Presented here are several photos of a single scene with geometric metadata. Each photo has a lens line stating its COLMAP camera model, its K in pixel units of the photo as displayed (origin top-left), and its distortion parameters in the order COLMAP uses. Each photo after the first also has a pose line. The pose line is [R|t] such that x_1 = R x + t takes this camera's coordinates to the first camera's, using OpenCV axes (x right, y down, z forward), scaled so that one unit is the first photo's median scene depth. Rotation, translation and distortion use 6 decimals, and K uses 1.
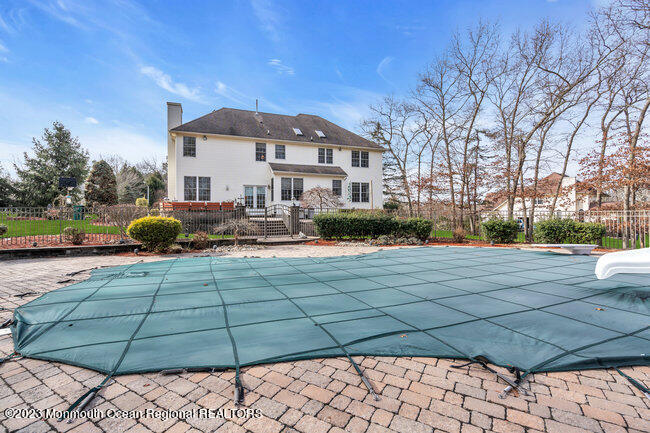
lens RADIAL K [[292.2, 0, 325.0], [0, 292.2, 216.5], [0, 0, 1]] dist [0.000843, 0.000484]
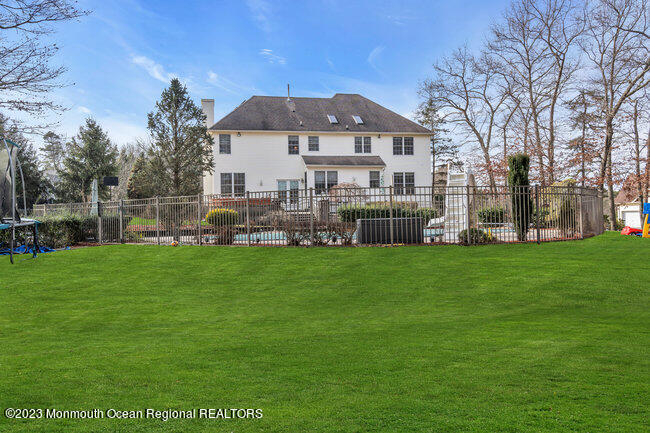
lens RADIAL K [[549.1, 0, 325.0], [0, 549.1, 216.5], [0, 0, 1]] dist [-0.000397, -0.002136]
pose [[0.986747, -0.013406, -0.161712, 0.160393], [0.012678, 0.999904, -0.005534, 0.025036], [0.161771, 0.003410, 0.986822, -0.715669]]
